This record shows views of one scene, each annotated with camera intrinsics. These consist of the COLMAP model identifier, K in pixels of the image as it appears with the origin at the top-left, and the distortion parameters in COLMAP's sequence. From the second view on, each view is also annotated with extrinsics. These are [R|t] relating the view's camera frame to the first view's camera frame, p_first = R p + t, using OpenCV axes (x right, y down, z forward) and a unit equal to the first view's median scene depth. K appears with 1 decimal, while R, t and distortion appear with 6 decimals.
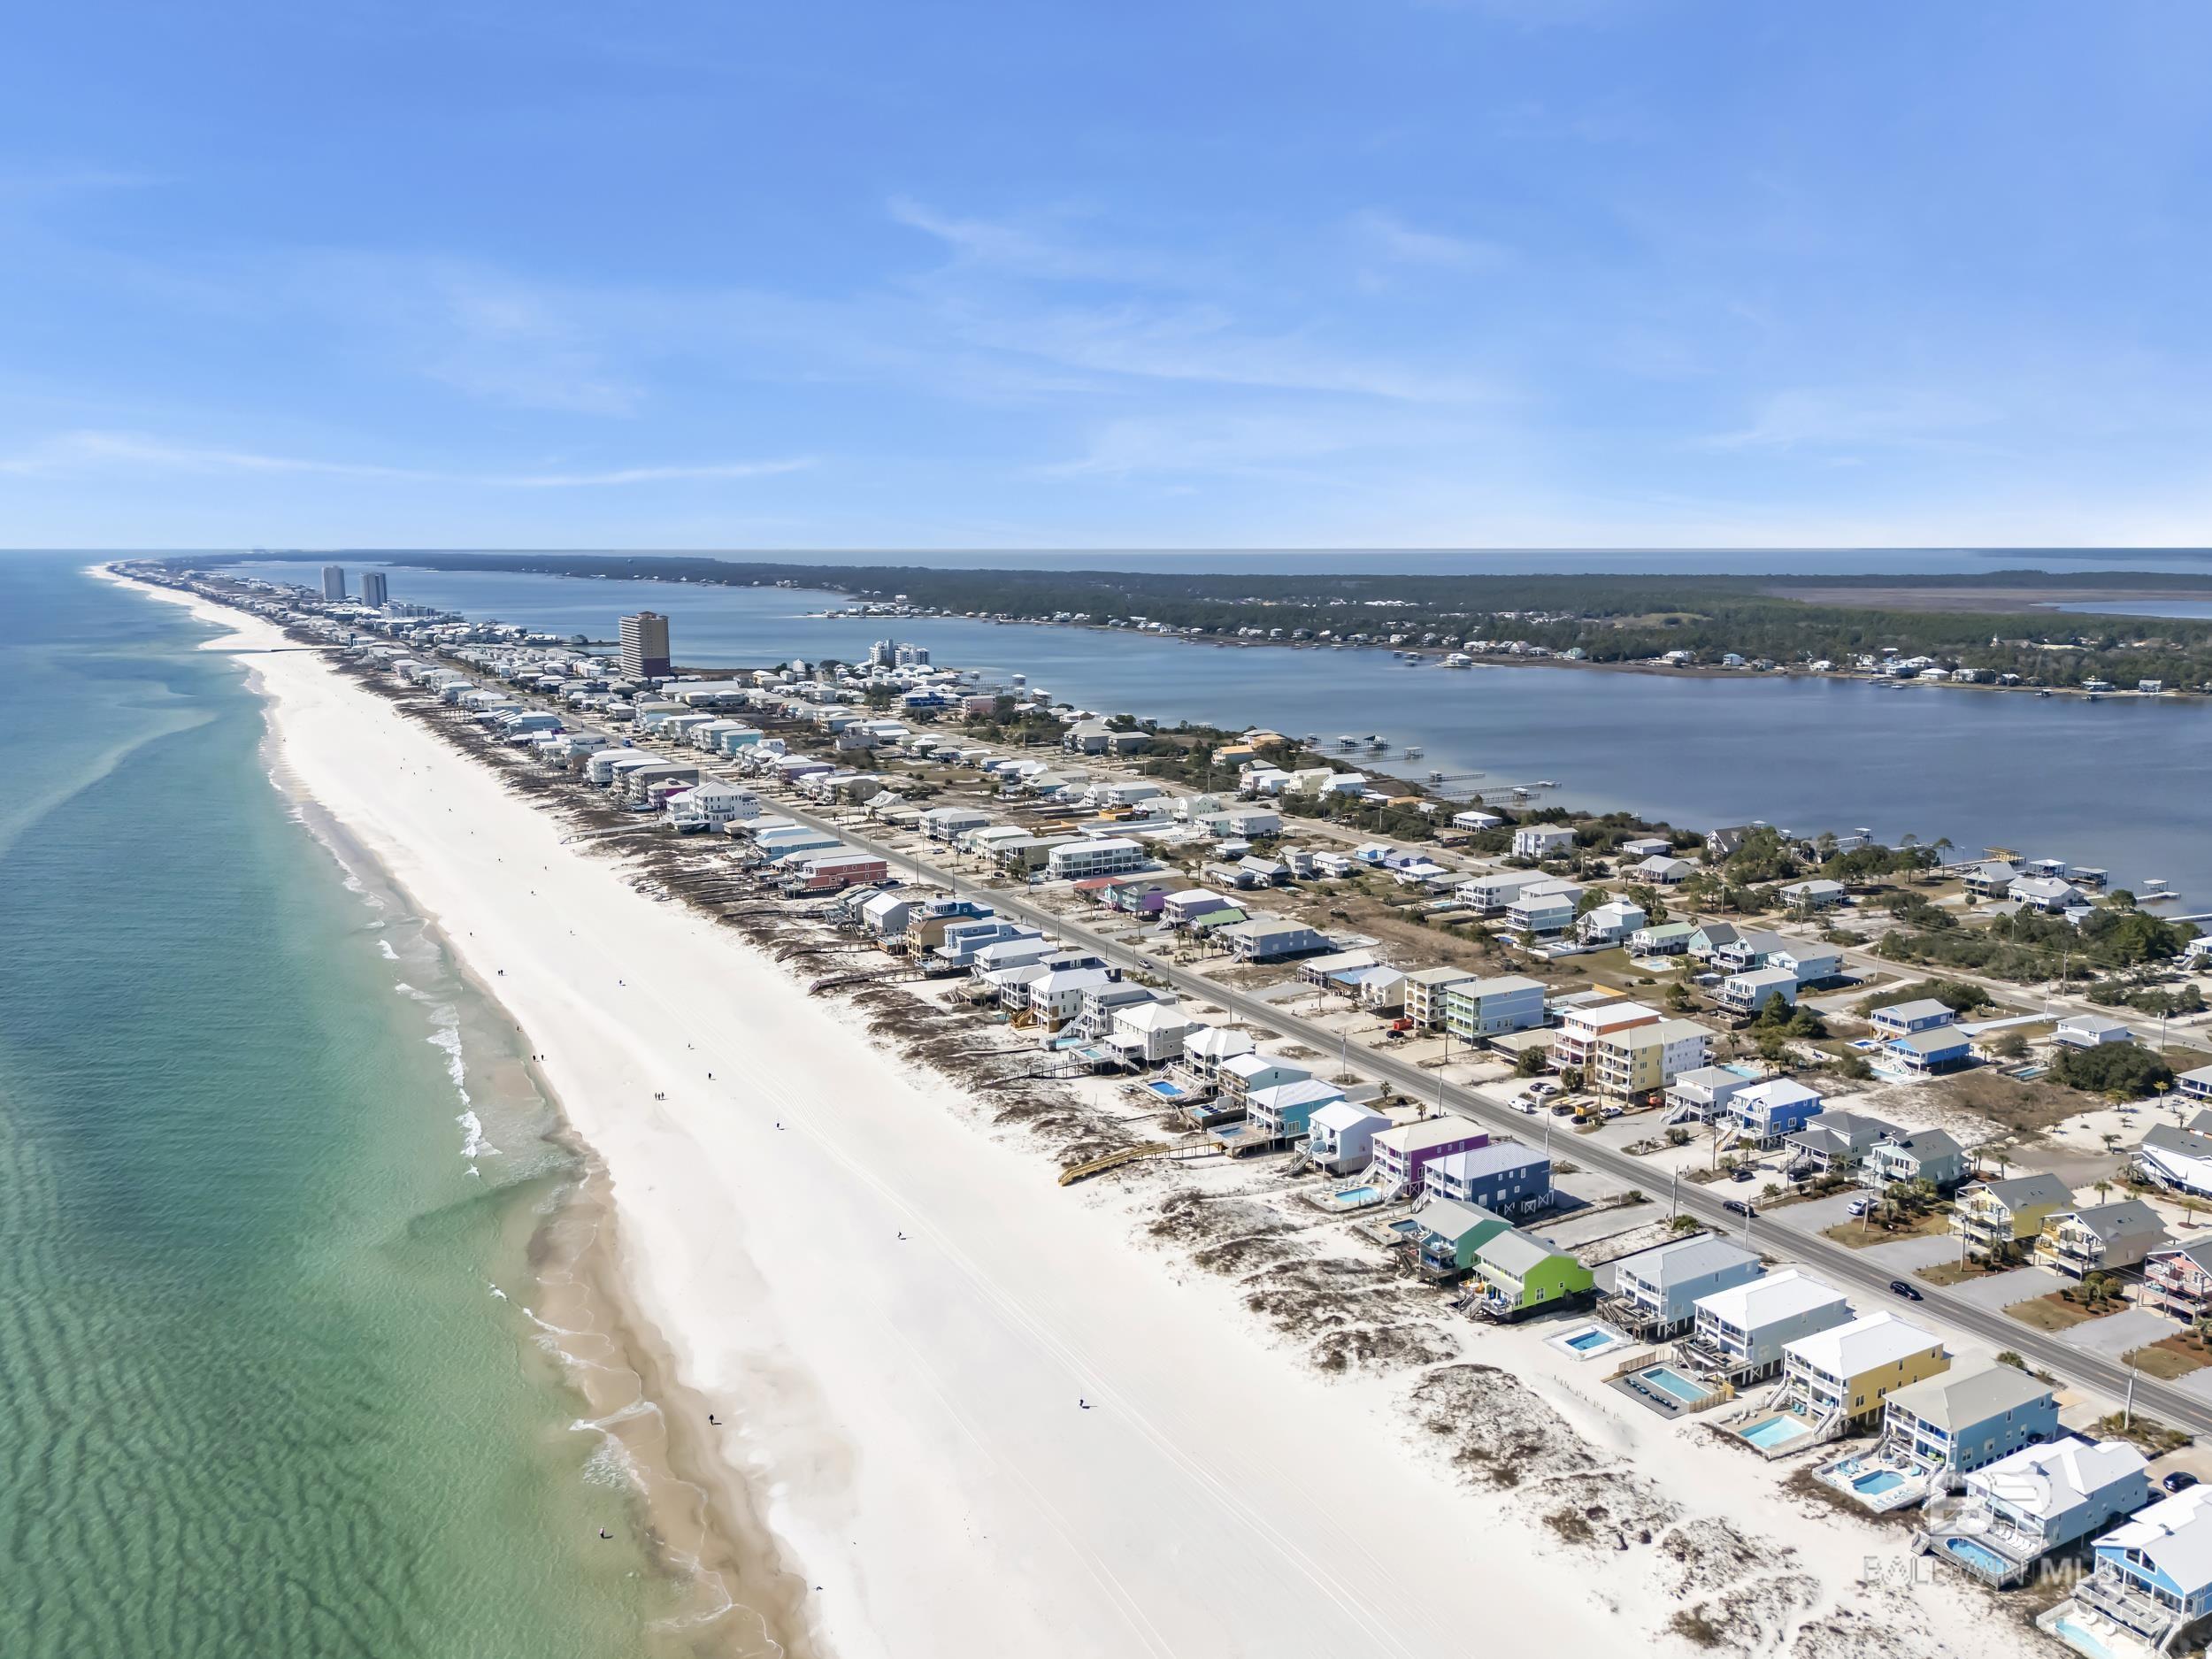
lens RADIAL K [[1619.7, 0, 1103.0], [0, 1619.7, 826.9], [0, 0, 1]] dist [0.036837, -0.030227]
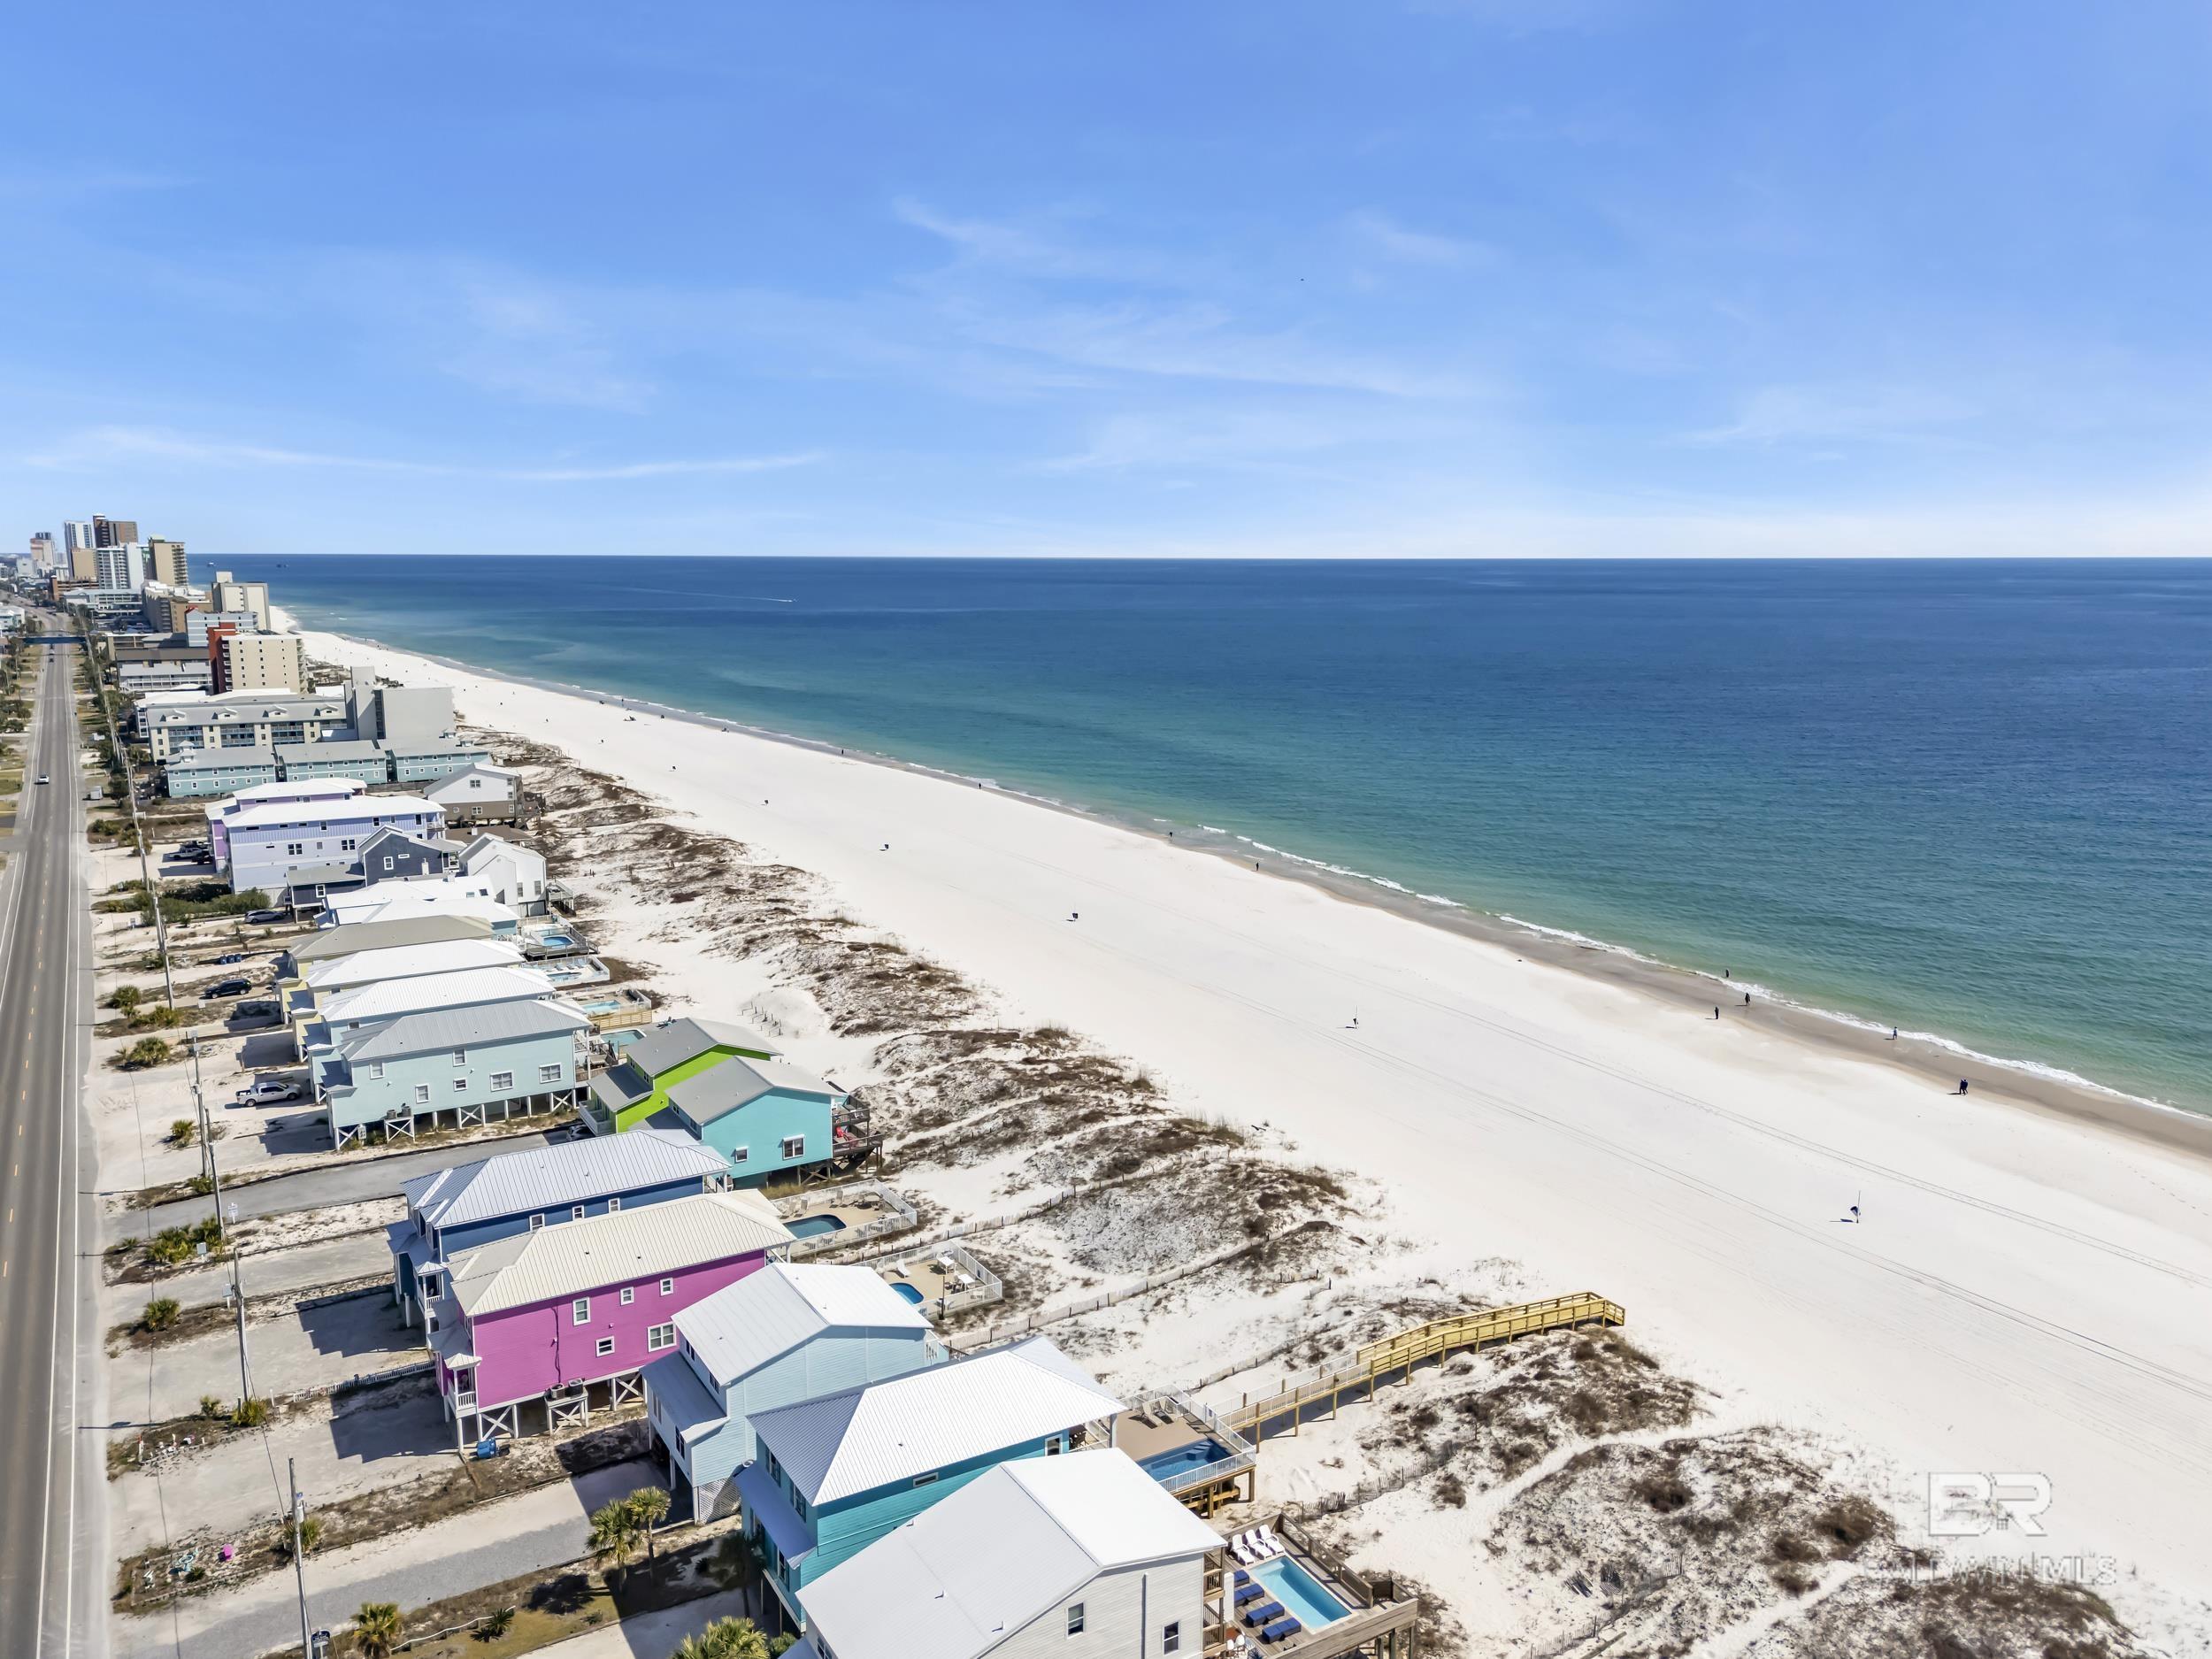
lens RADIAL K [[1619.7, 0, 1106.5], [0, 1619.7, 830.3], [0, 0, 1]] dist [0.036837, -0.030227]
pose [[-0.999539, -0.003689, -0.030128, 0.124362], [-0.013584, 0.942015, 0.335297, -0.024339], [0.027144, 0.335552, -0.941631, 1.524765]]
